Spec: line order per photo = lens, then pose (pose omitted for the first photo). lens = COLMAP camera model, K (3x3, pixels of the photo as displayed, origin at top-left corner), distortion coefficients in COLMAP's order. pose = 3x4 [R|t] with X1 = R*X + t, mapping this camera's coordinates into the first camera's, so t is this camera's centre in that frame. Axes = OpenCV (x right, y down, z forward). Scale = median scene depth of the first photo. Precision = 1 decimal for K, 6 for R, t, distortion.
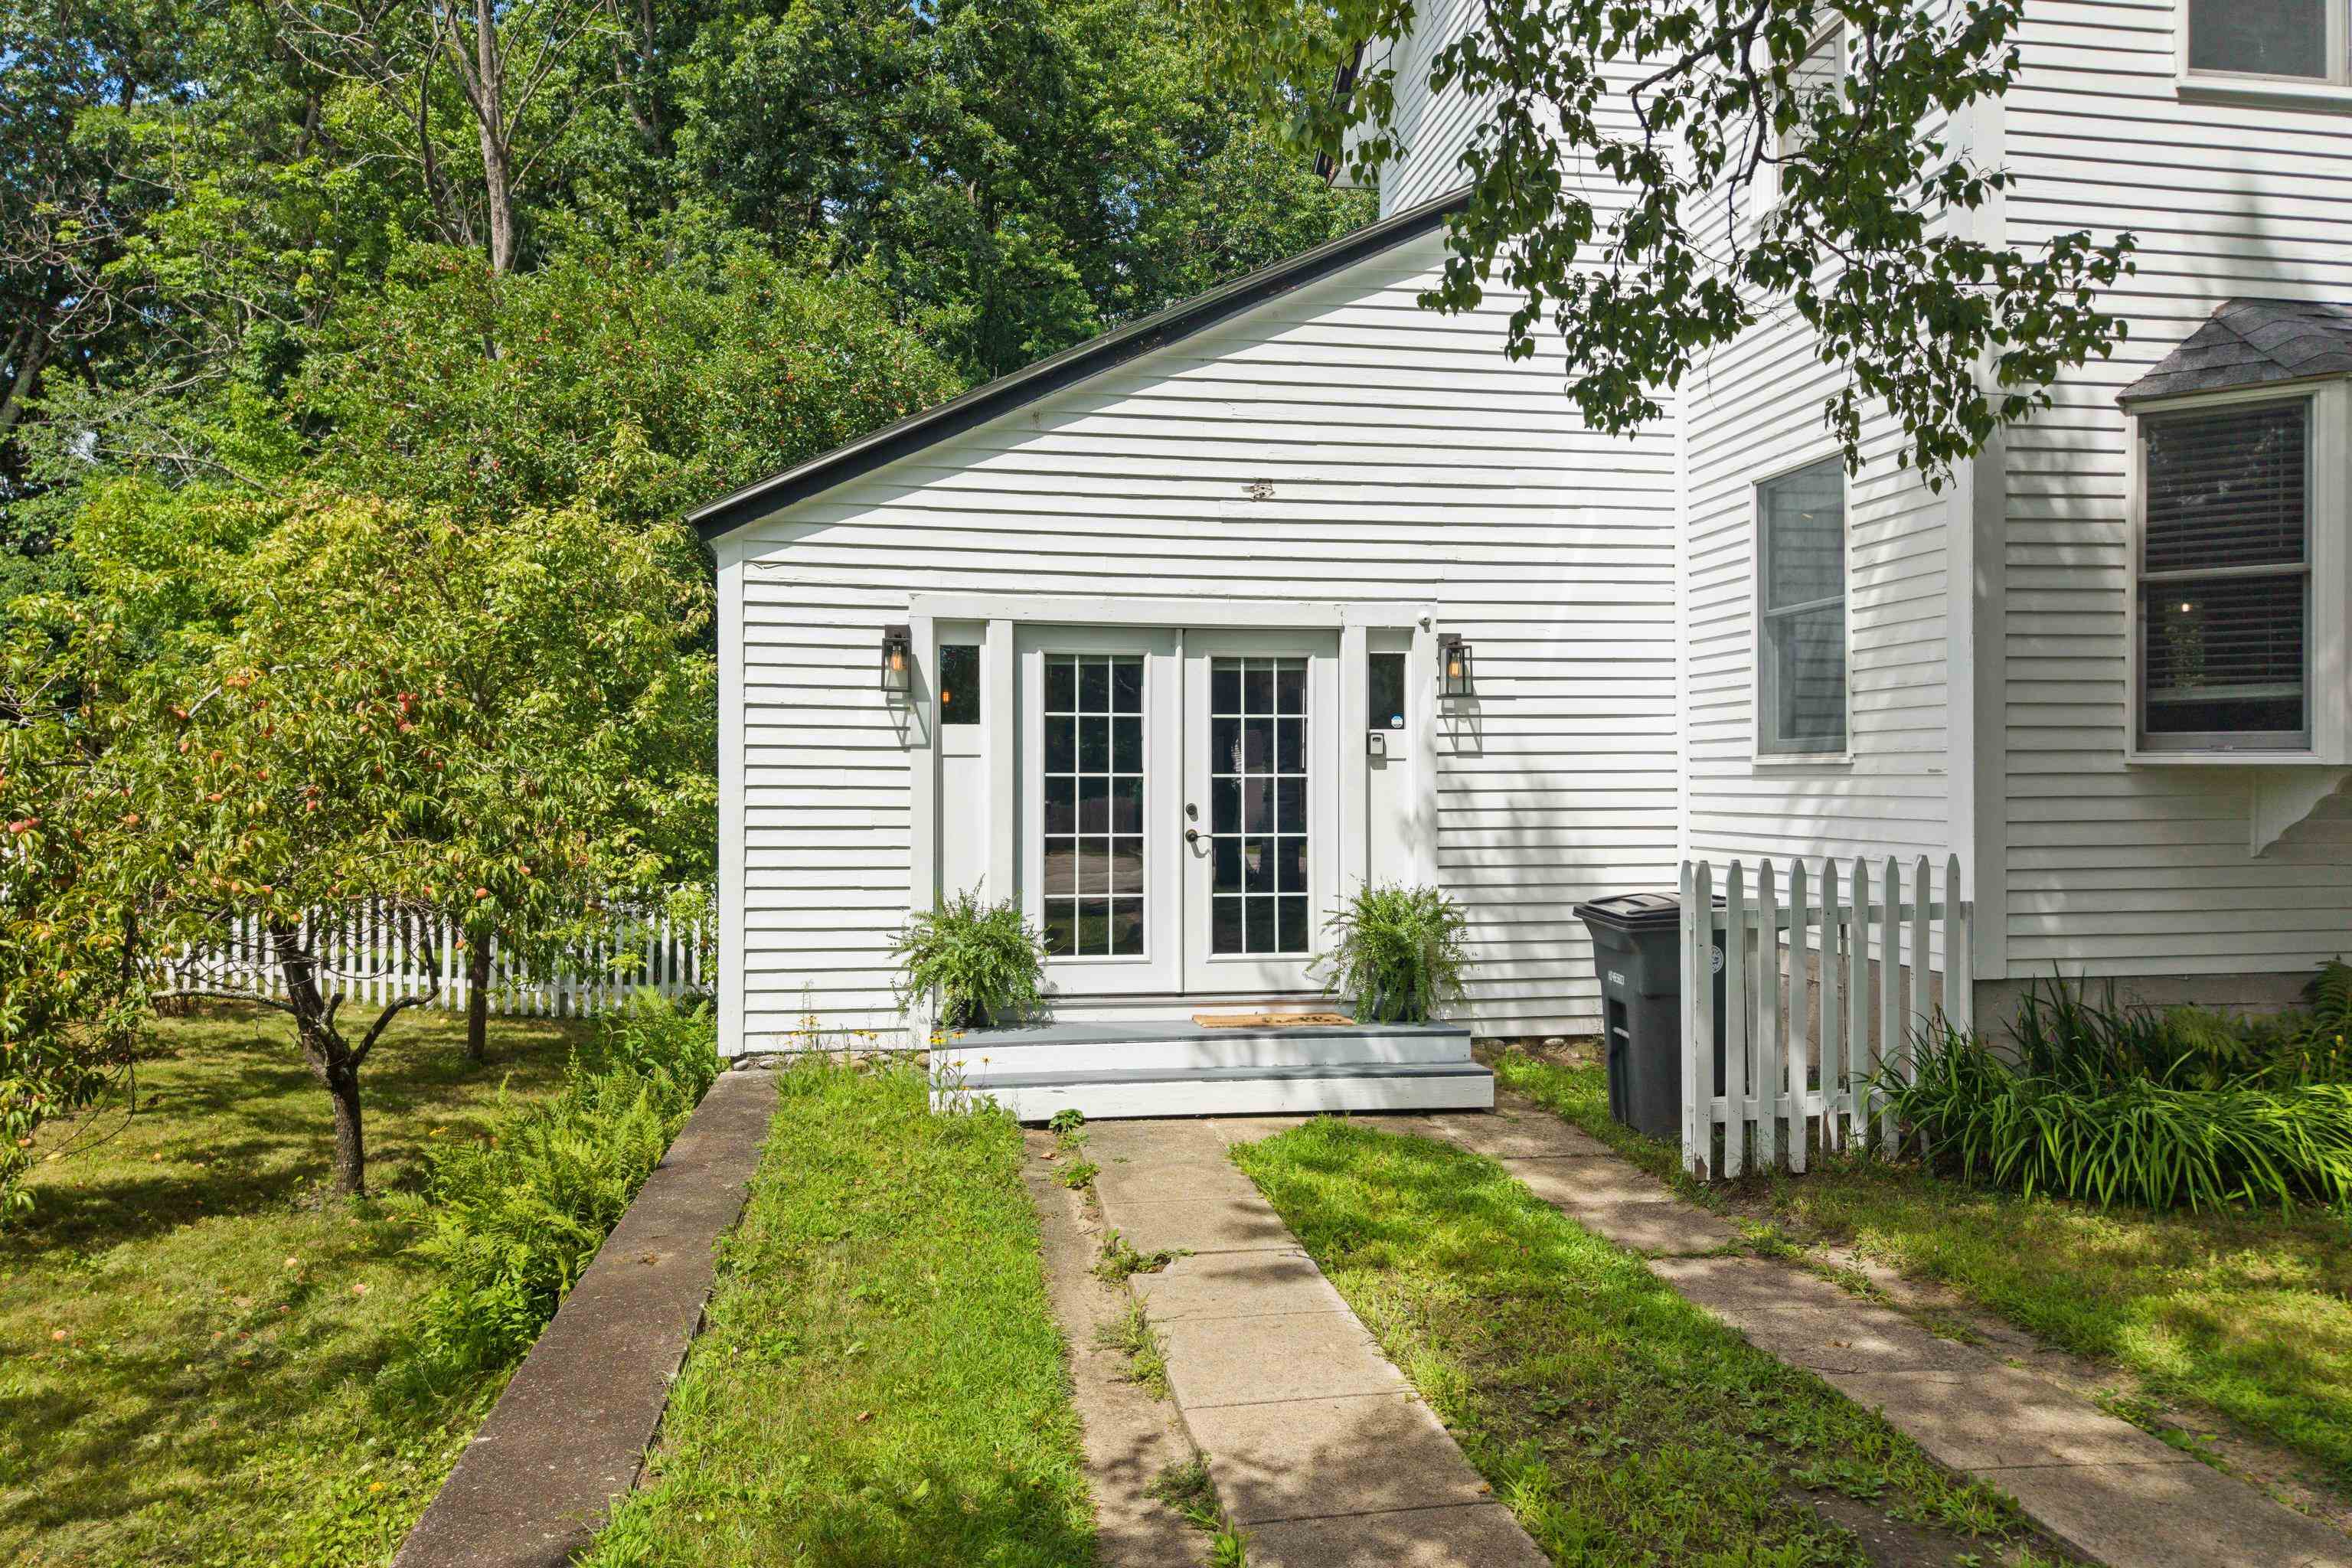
lens RADIAL K [[1588.0, 0, 1167.4], [0, 1588.0, 787.3], [0, 0, 1]] dist [0.110661, -0.143423]
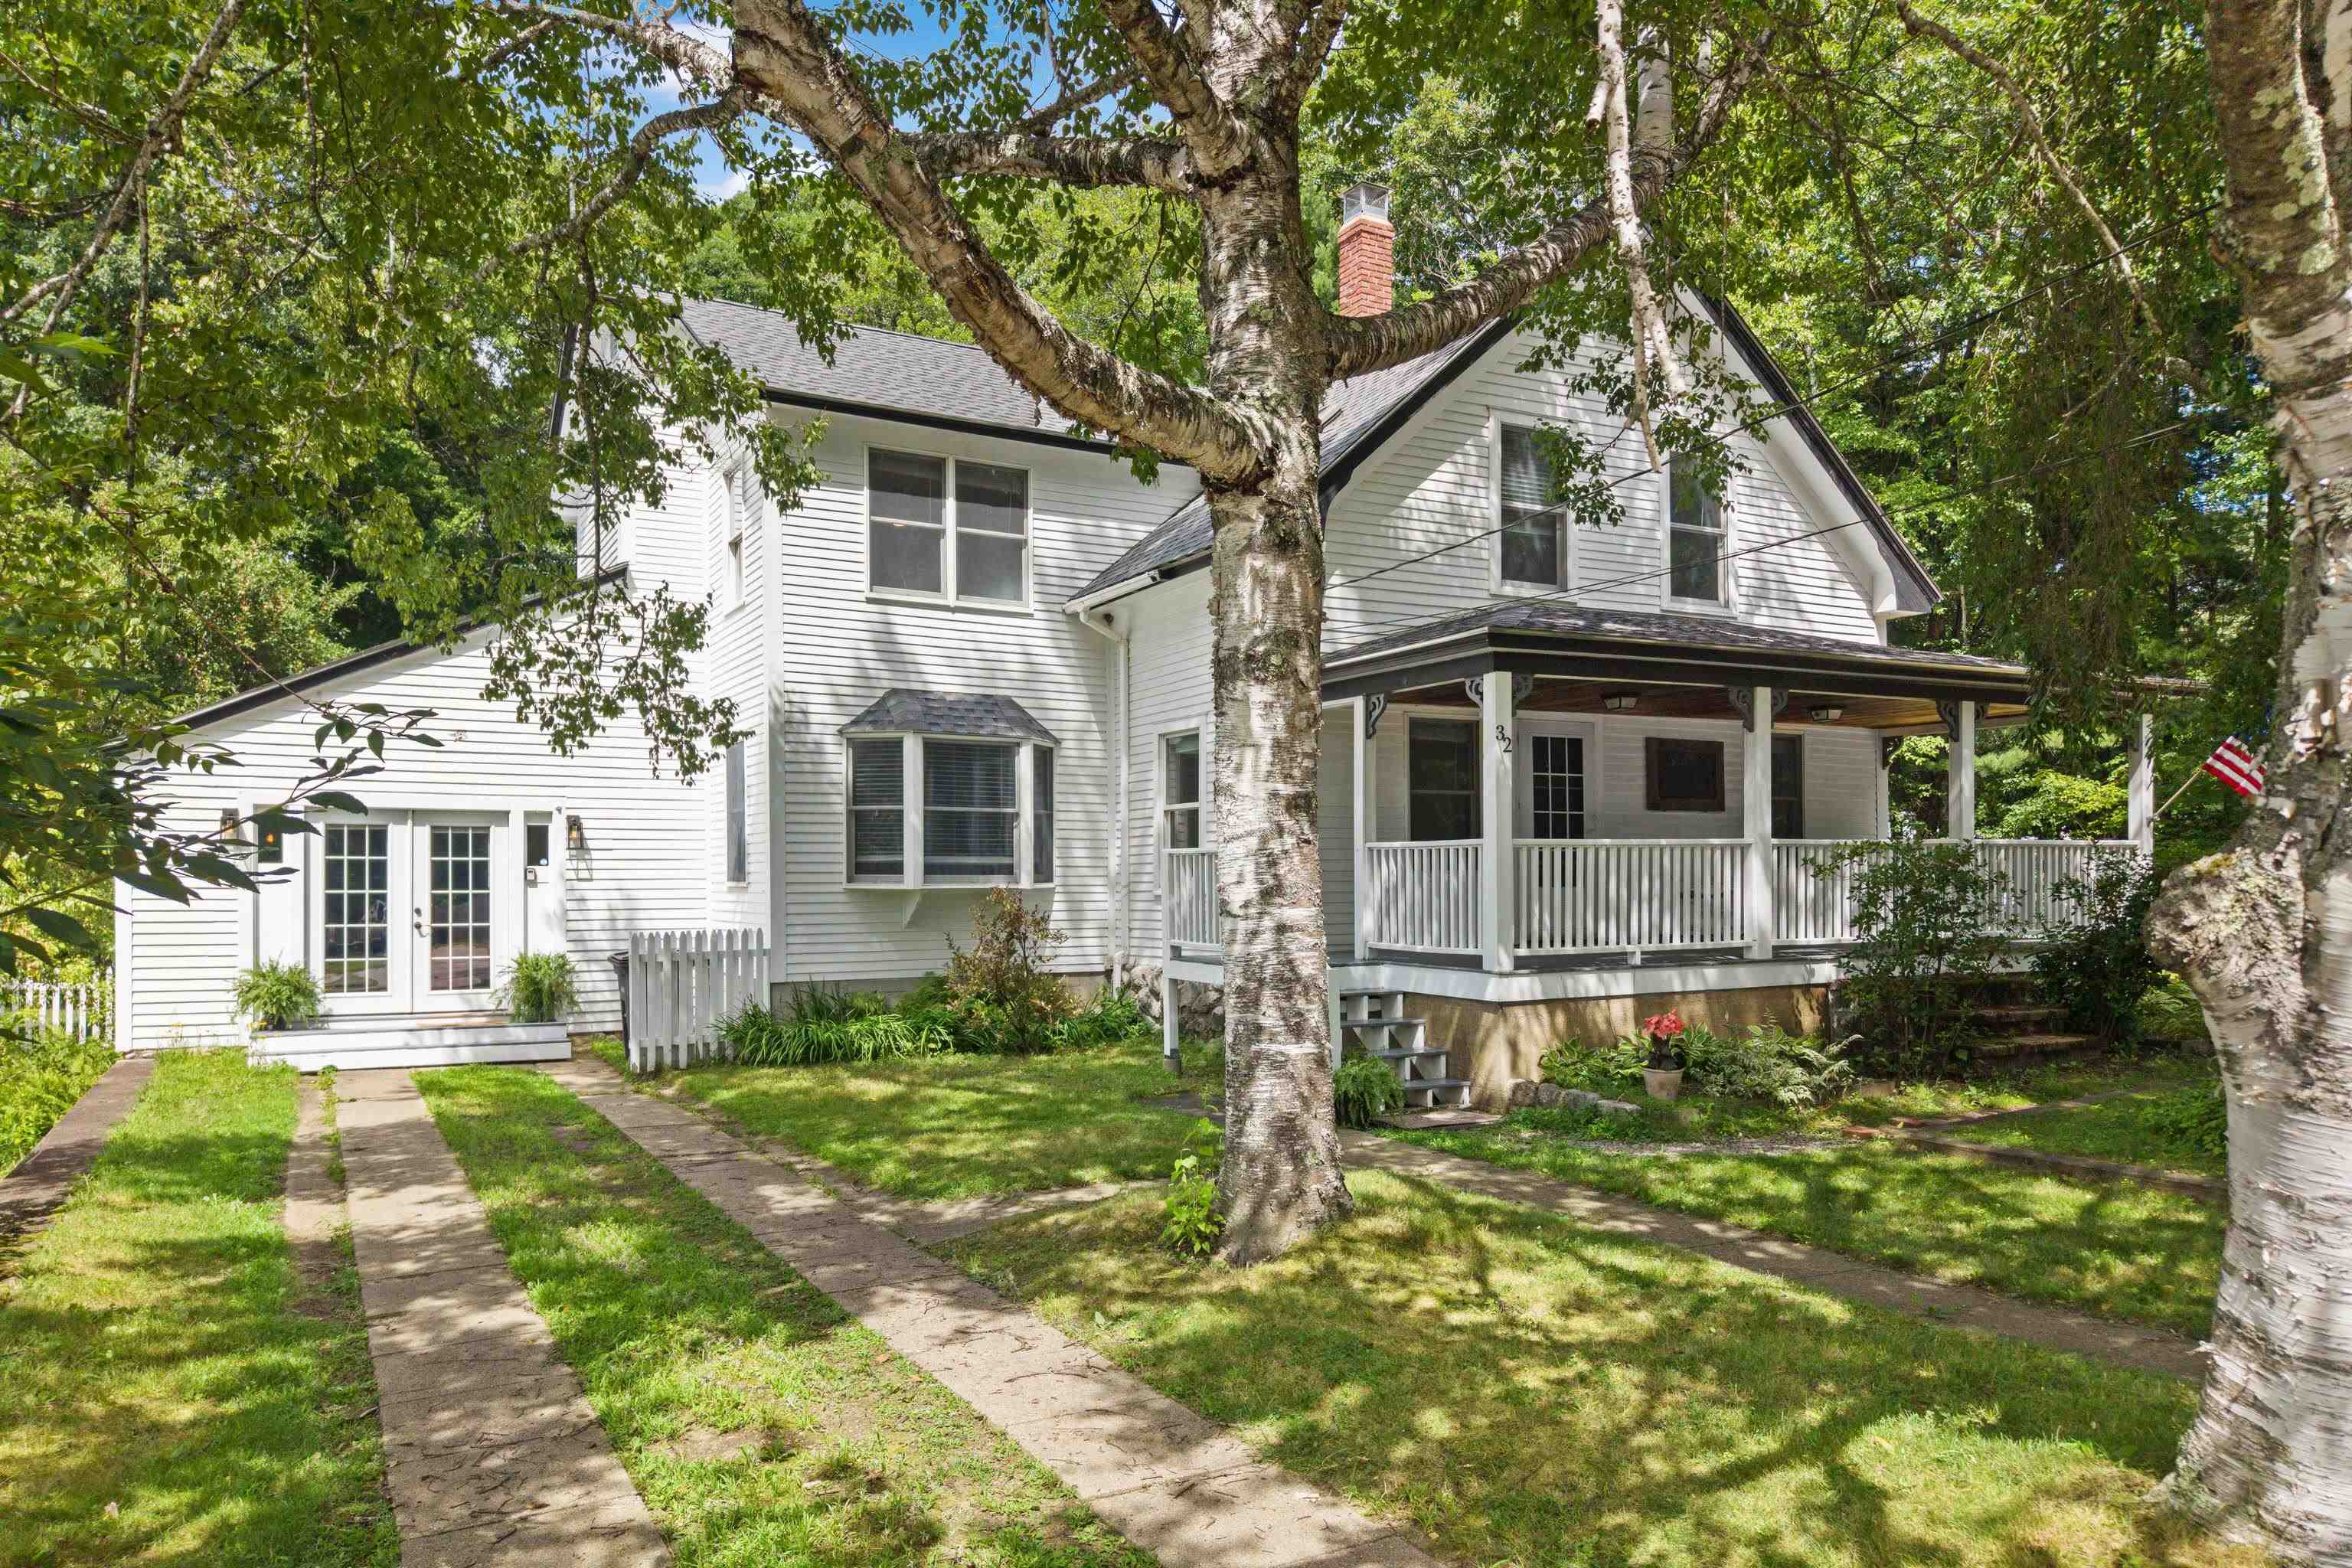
lens RADIAL K [[1567.7, 0, 1184.8], [0, 1567.7, 878.8], [0, 0, 1]] dist [0.003830, -0.017381]
pose [[0.933665, 0.000743, 0.358147, 0.195002], [0.000475, 0.999994, -0.003313, -0.016296], [-0.358147, 0.003264, 0.933659, -0.993080]]
